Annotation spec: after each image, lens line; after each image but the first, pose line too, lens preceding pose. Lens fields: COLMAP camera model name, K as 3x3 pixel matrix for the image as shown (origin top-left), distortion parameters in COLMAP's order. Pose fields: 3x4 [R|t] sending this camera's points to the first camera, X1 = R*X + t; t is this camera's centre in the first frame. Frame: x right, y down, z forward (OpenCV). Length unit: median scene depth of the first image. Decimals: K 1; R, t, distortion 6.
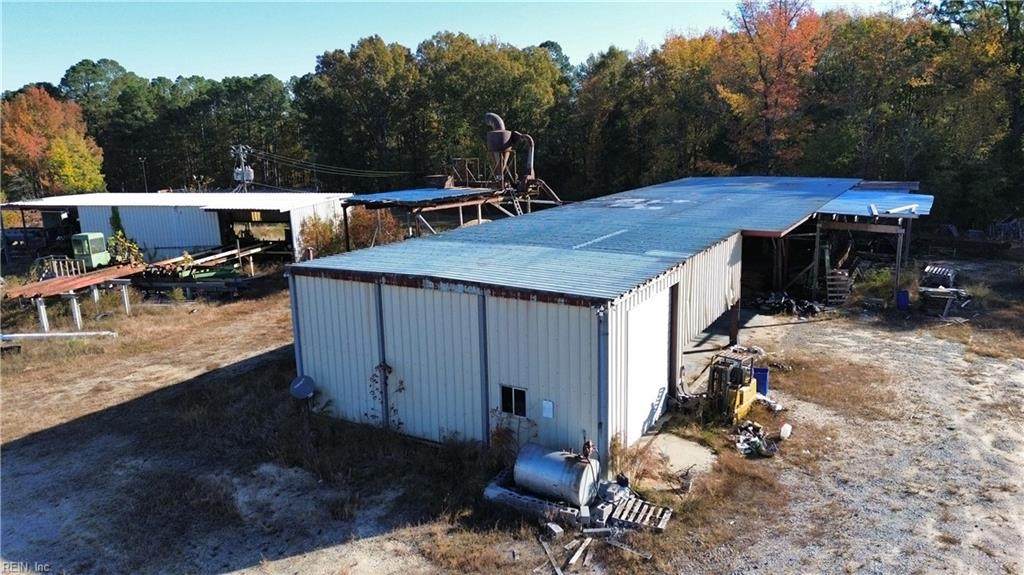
lens RADIAL K [[723.1, 0, 512.0], [0, 723.1, 287.5], [0, 0, 1]] dist [0.081409, -0.085119]
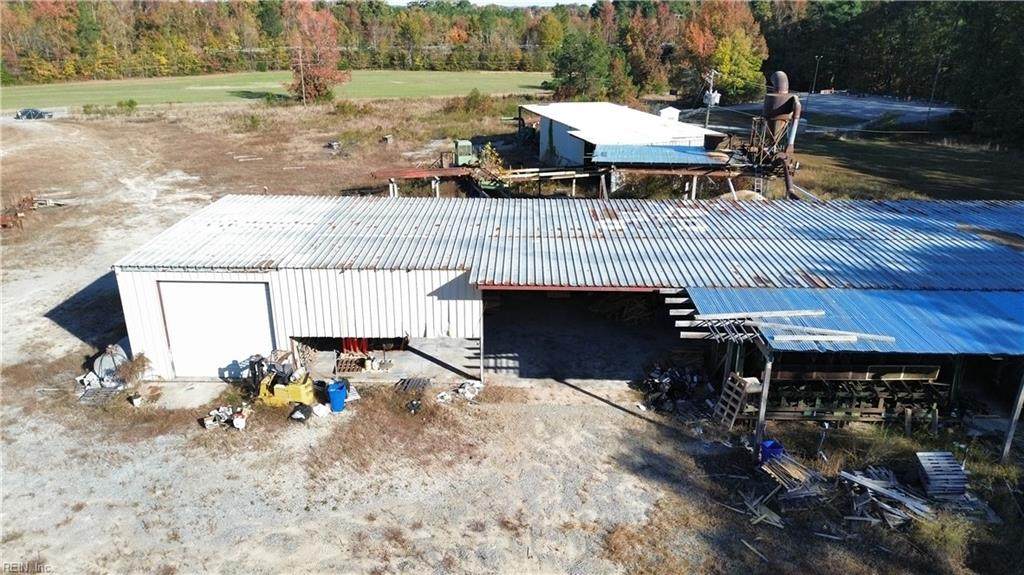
lens RADIAL K [[723.1, 0, 512.0], [0, 723.1, 287.5], [0, 0, 1]] dist [0.081409, -0.085119]
pose [[0.489313, 0.333705, -0.805738, 0.597067], [-0.198657, 0.942257, 0.269605, -0.173349], [0.849181, 0.028144, 0.527352, 0.292007]]
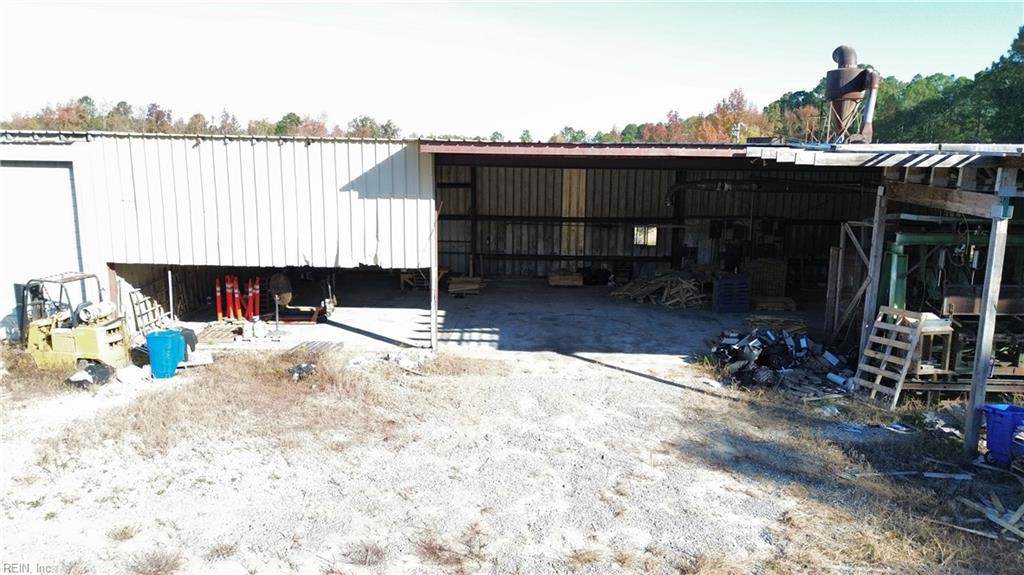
lens RADIAL K [[723.1, 0, 512.0], [0, 723.1, 287.5], [0, 0, 1]] dist [0.081409, -0.085119]
pose [[0.475634, 0.183447, -0.860302, 0.457750], [-0.208296, 0.973685, 0.092464, -0.019593], [0.854625, 0.135219, 0.501329, 0.427230]]
